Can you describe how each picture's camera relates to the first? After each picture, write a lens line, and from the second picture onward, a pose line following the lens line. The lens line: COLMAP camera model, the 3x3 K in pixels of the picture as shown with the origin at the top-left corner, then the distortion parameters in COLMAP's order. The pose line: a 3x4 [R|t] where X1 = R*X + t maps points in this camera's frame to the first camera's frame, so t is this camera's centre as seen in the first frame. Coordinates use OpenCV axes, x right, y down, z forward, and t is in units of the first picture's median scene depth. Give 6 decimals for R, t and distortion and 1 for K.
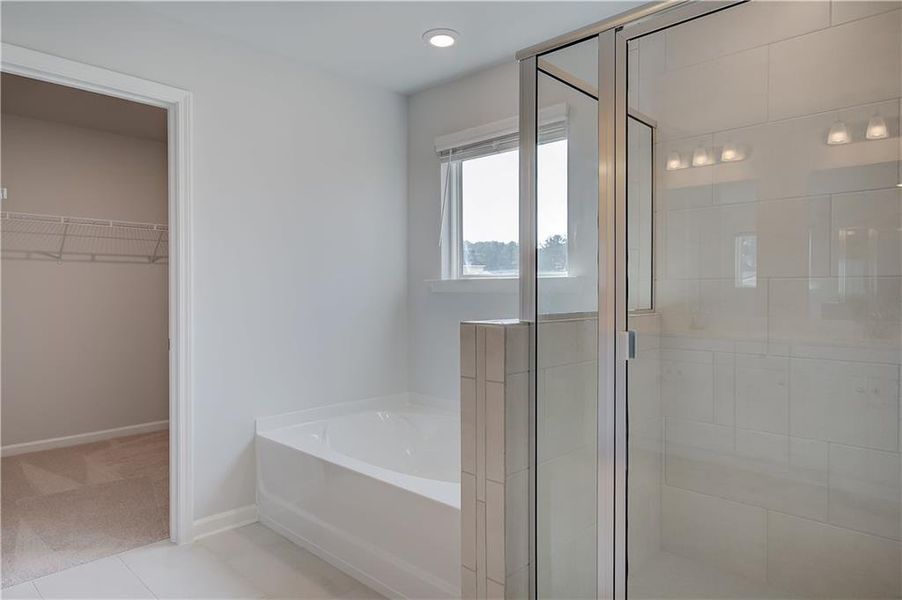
lens RADIAL K [[566.3, 0, 449.5], [0, 566.3, 292.2], [0, 0, 1]] dist [0.006383, 0.005266]
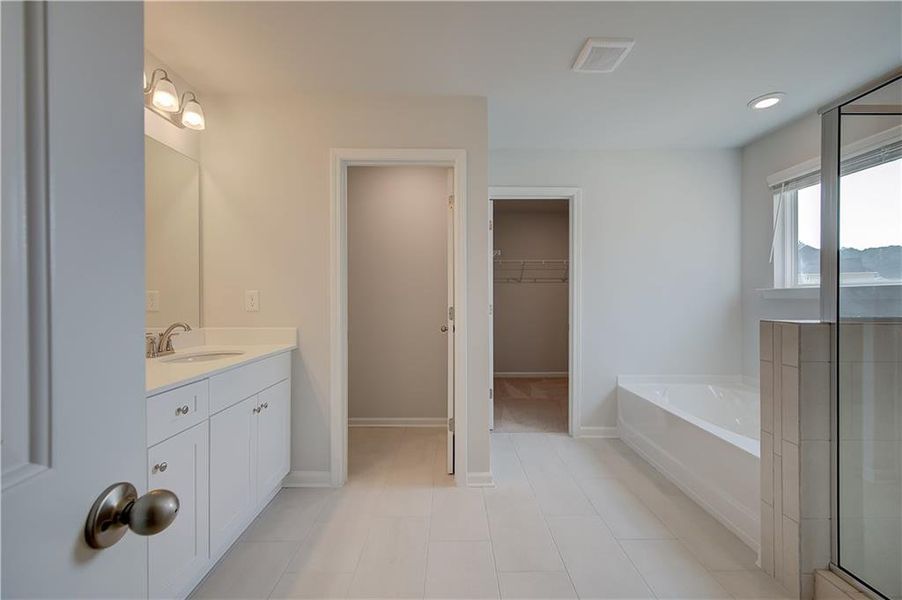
lens RADIAL K [[364.9, 0, 461.1], [0, 364.9, 299.6], [0, 0, 1]] dist [0.001825, 0.000046]
pose [[0.718764, 0.001479, -0.695252, 0.082285], [-0.000817, 0.999999, 0.001283, 0.002285], [0.695253, -0.000355, 0.718765, -0.092785]]
